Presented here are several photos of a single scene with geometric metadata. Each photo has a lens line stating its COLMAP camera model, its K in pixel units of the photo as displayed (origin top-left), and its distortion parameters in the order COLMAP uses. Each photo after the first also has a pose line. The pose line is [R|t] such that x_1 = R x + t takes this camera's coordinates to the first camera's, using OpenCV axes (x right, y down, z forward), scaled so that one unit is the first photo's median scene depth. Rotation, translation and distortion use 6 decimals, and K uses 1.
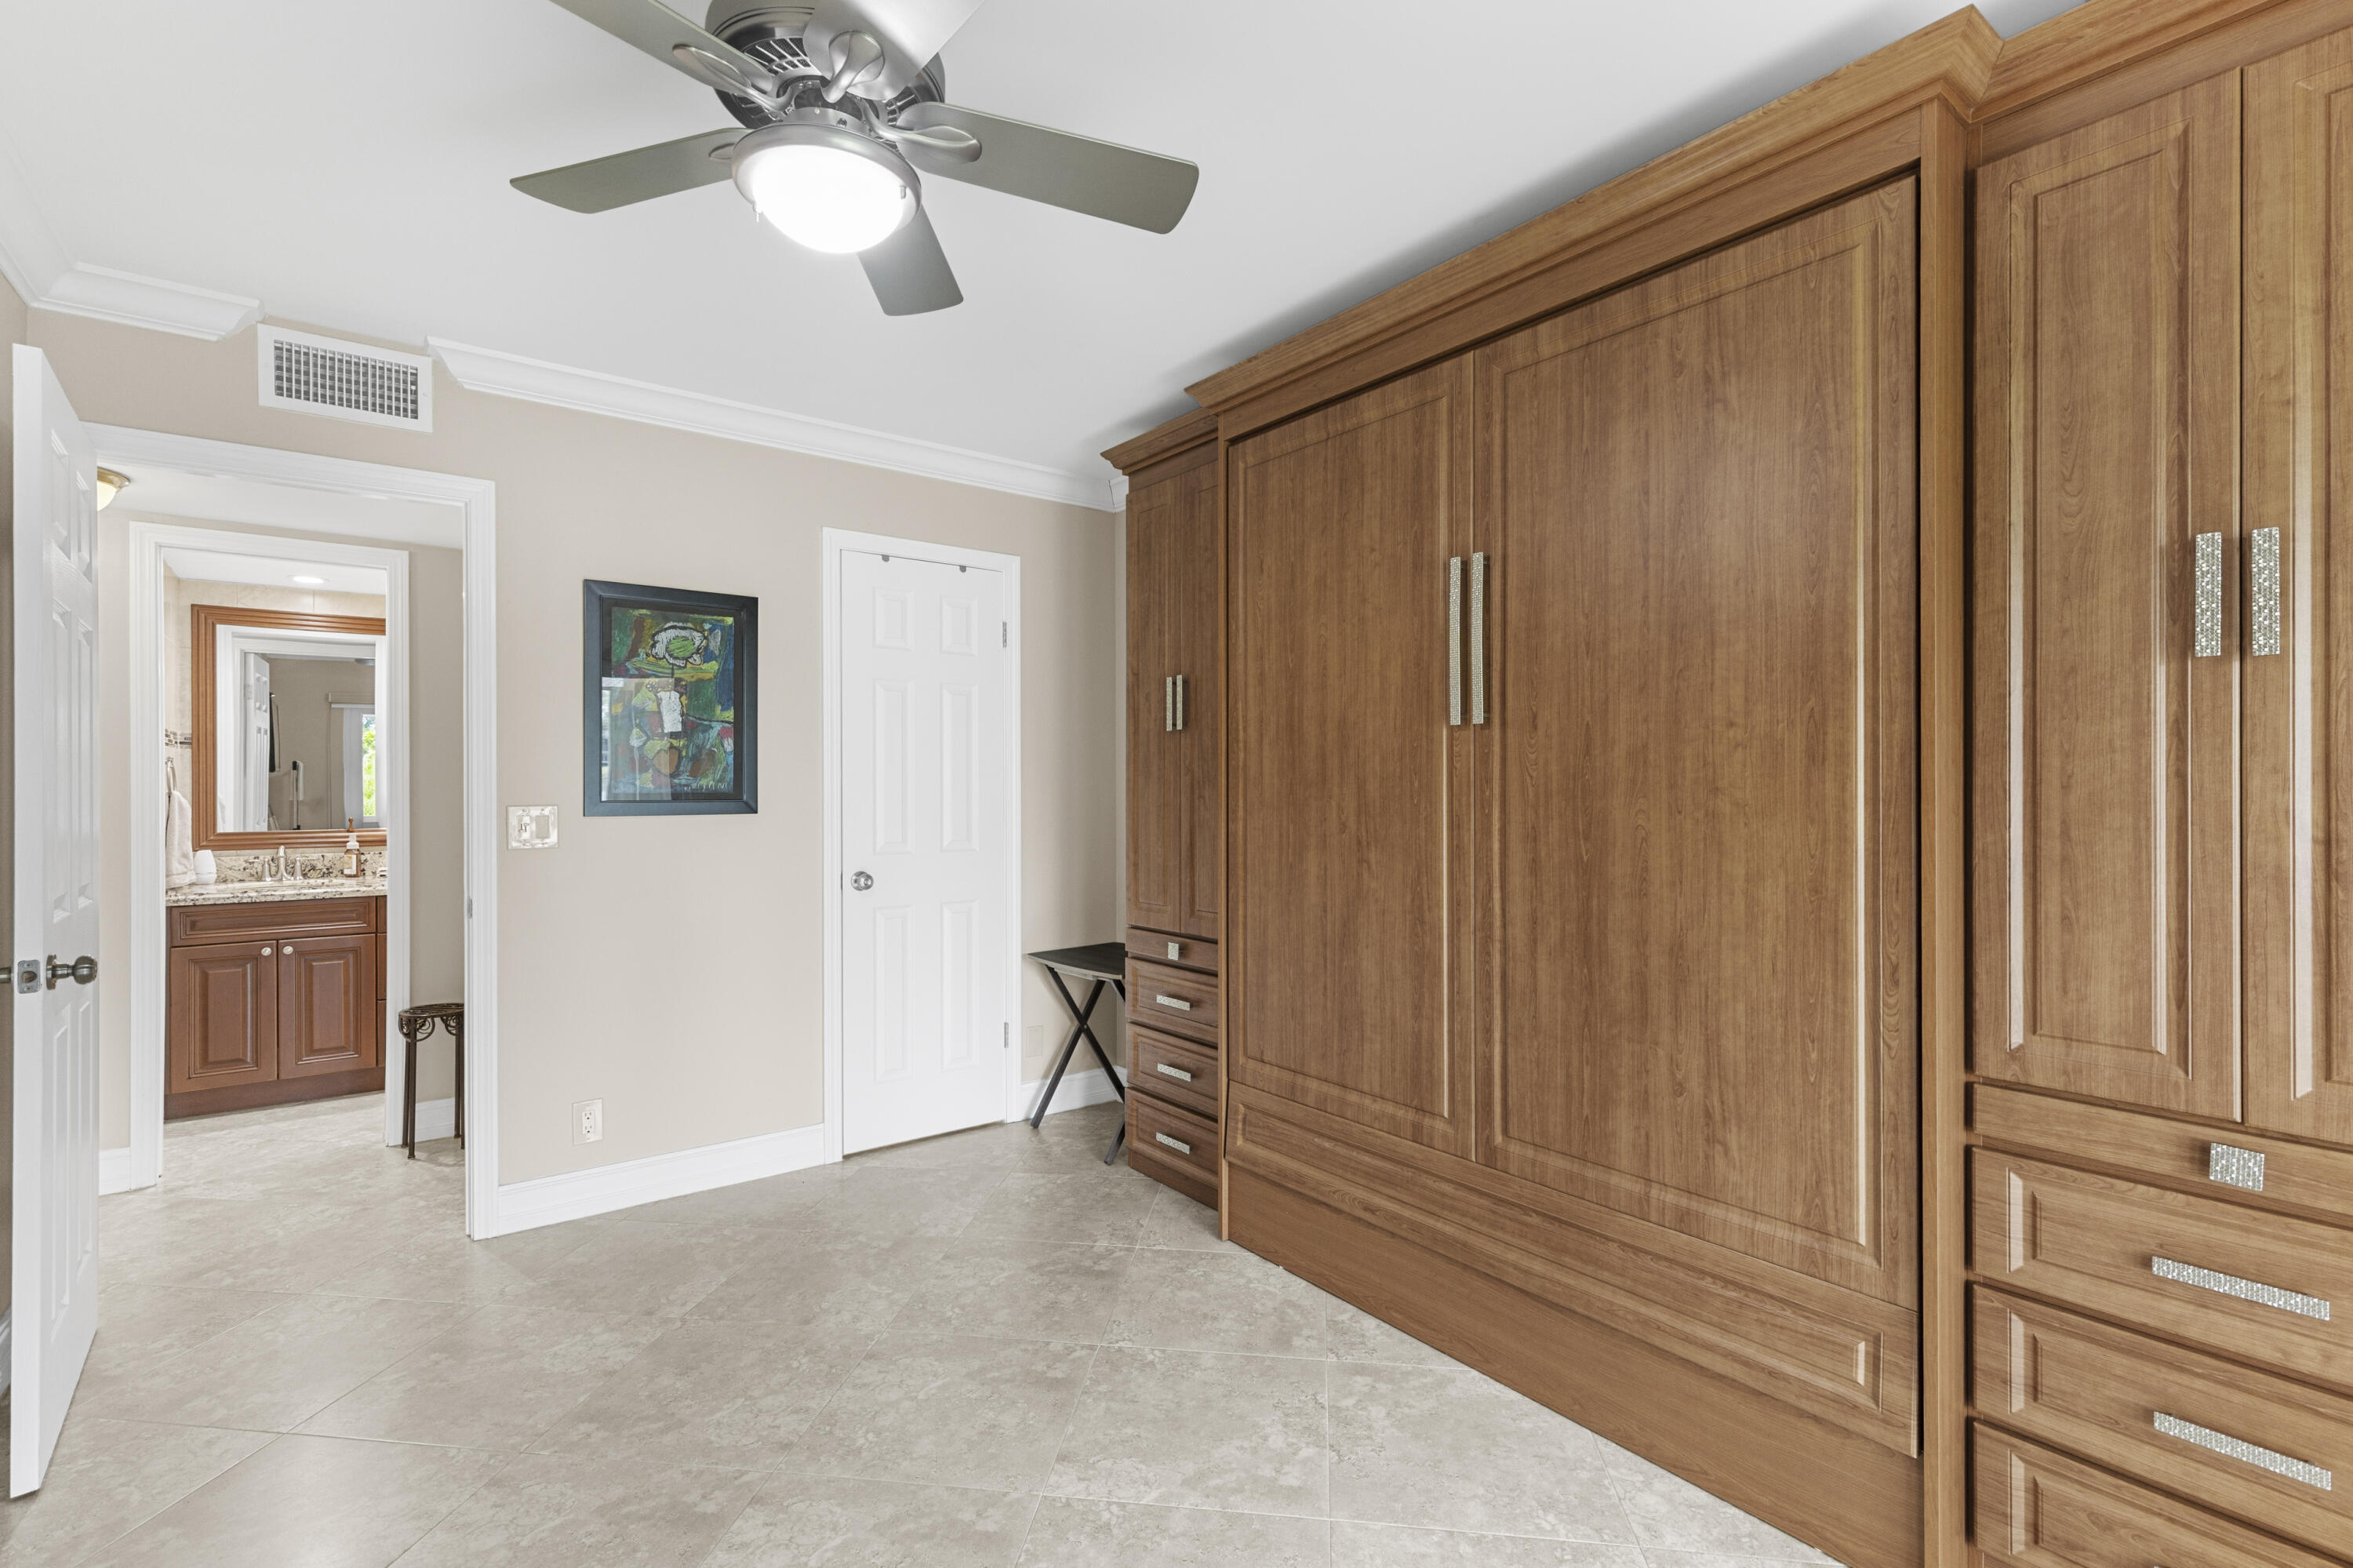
lens RADIAL K [[1059.3, 0, 1180.8], [0, 1059.3, 781.0], [0, 0, 1]] dist [0.003844, -0.000305]
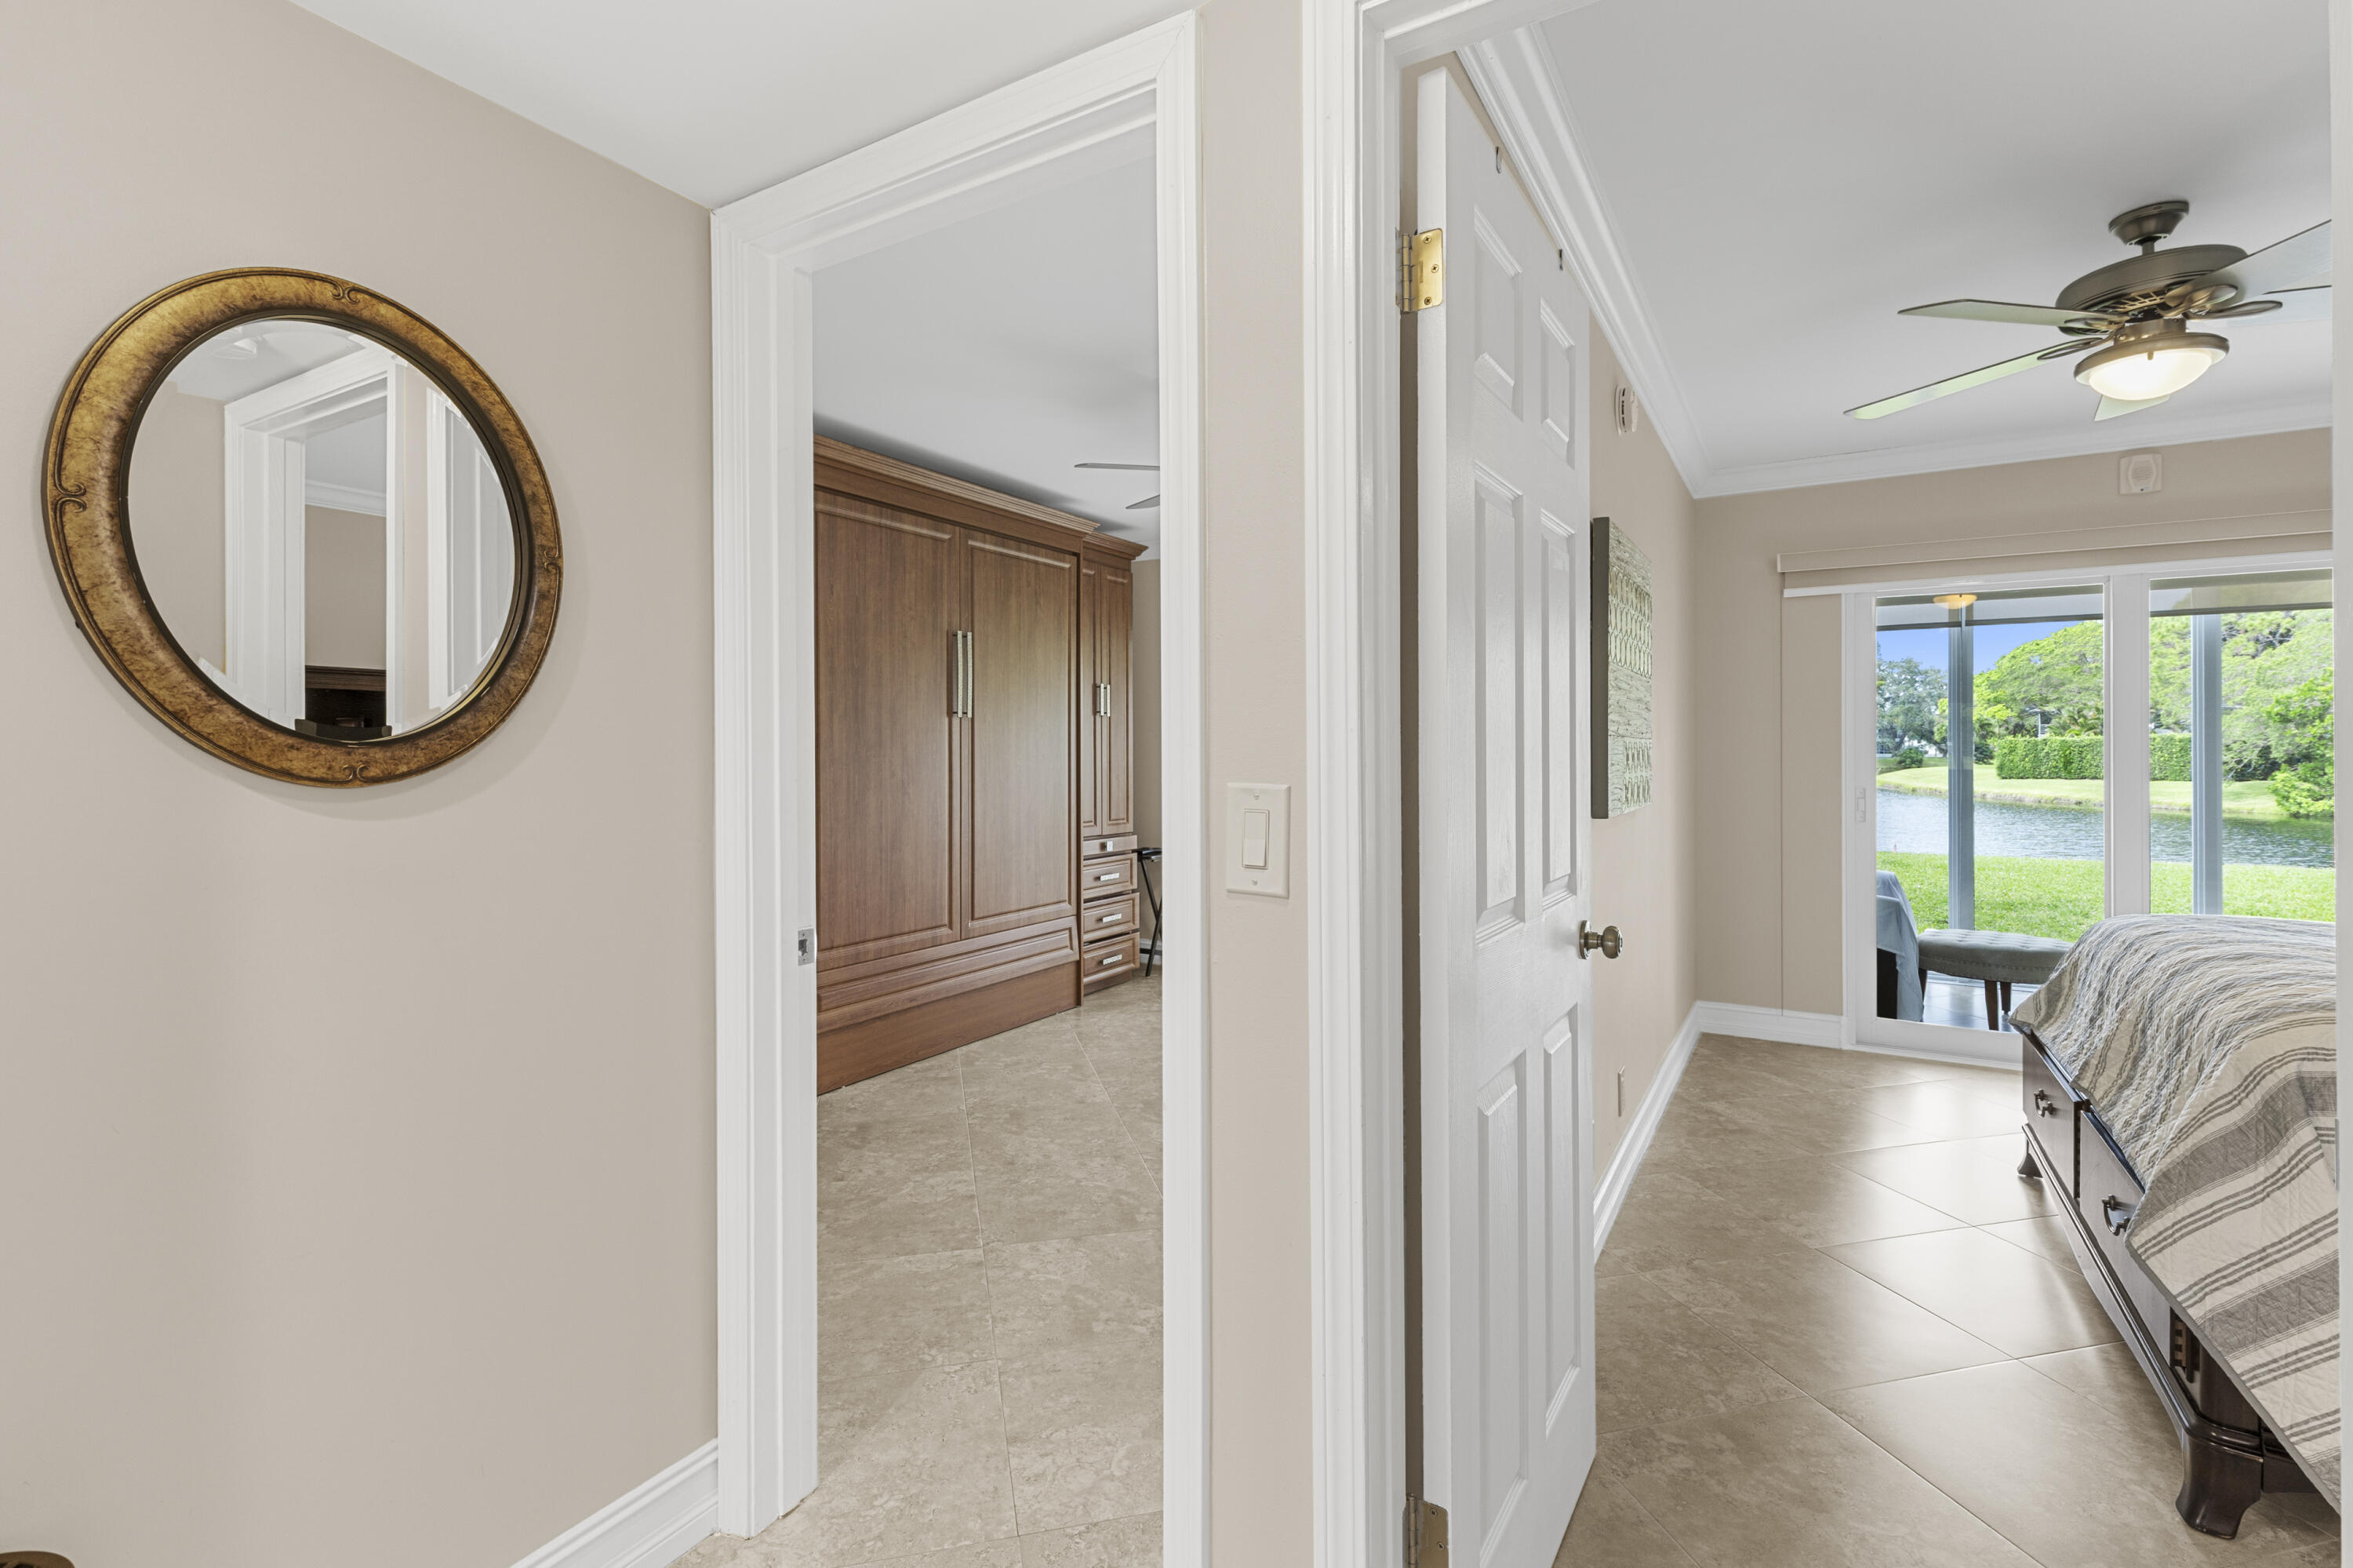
lens RADIAL K [[1055.9, 0, 1181.4], [0, 1055.9, 750.9], [0, 0, 1]] dist [0.000375, -0.000135]
pose [[-0.359800, 0.003763, 0.933022, -1.541165], [0.002173, 0.999993, -0.003195, 0.014224], [-0.933027, 0.000878, -0.359806, 1.203511]]
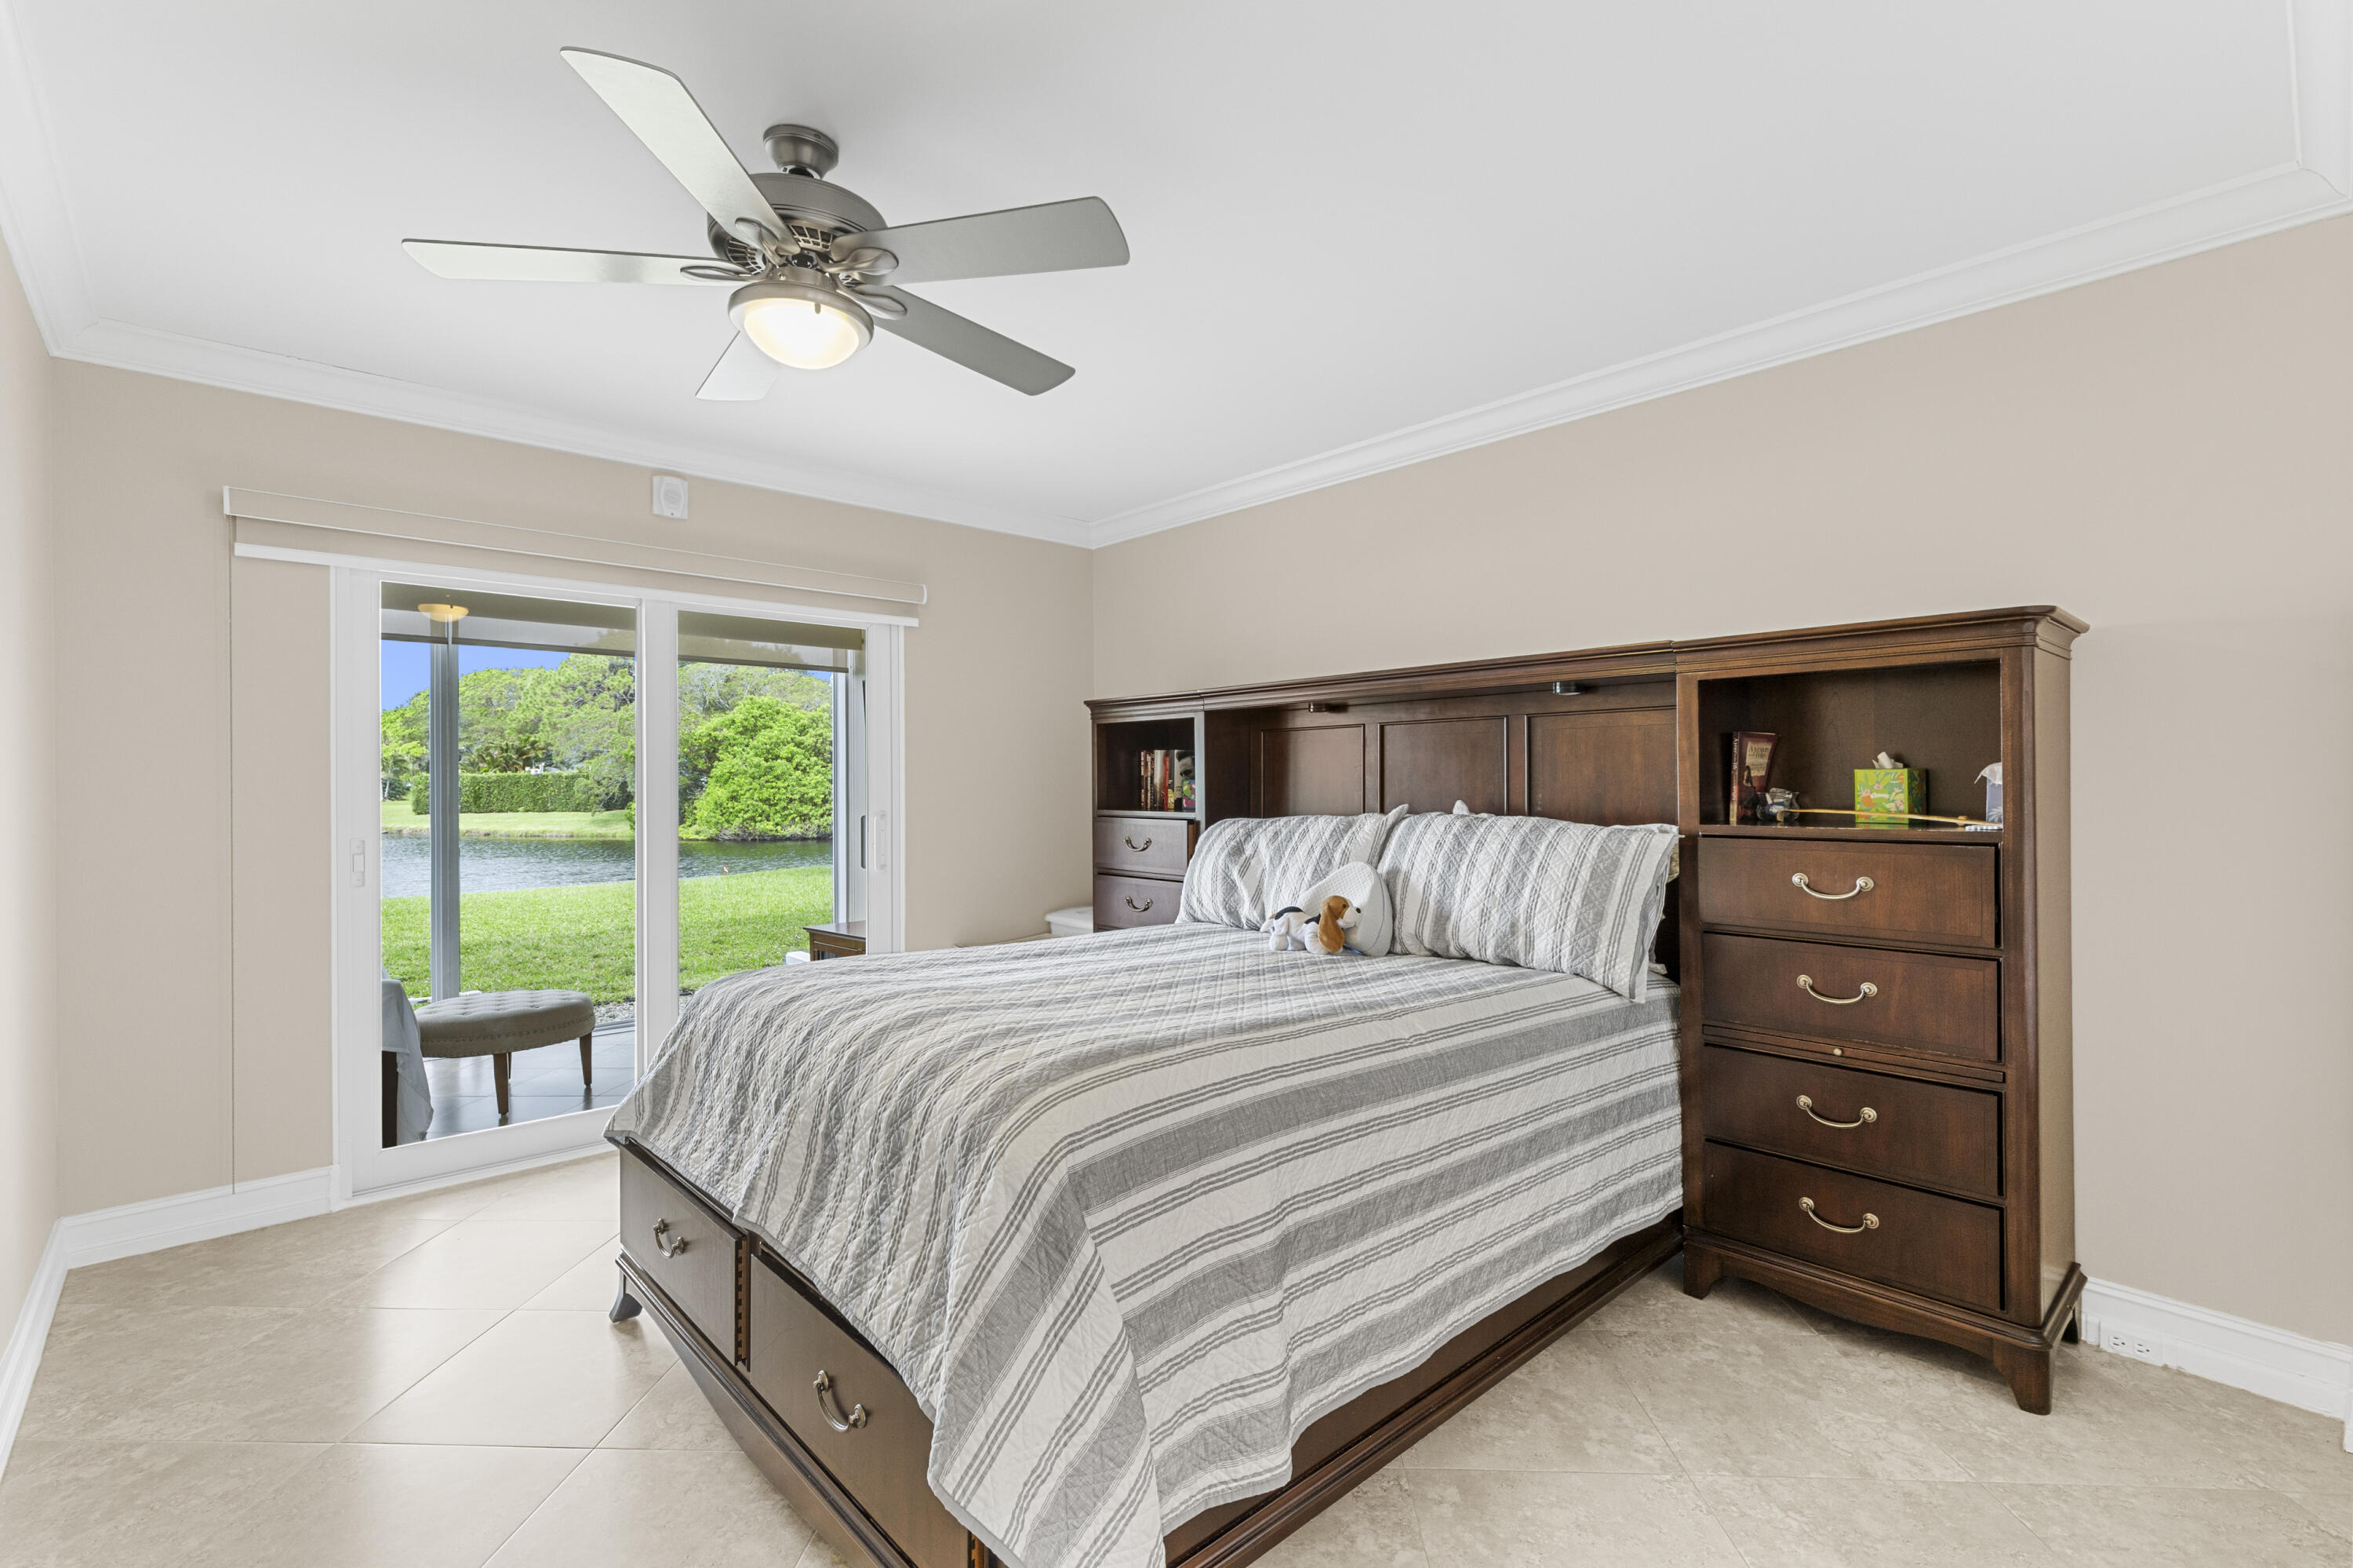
lens RADIAL K [[1051.4, 0, 1173.3], [0, 1051.4, 781.3], [0, 0, 1]] dist [0.002619, -0.000928]
pose [[-0.996383, 0.008360, -0.084565, -1.498592], [0.008426, 0.999964, -0.000428, 0.013846], [0.084559, -0.001139, -0.996418, 1.163283]]
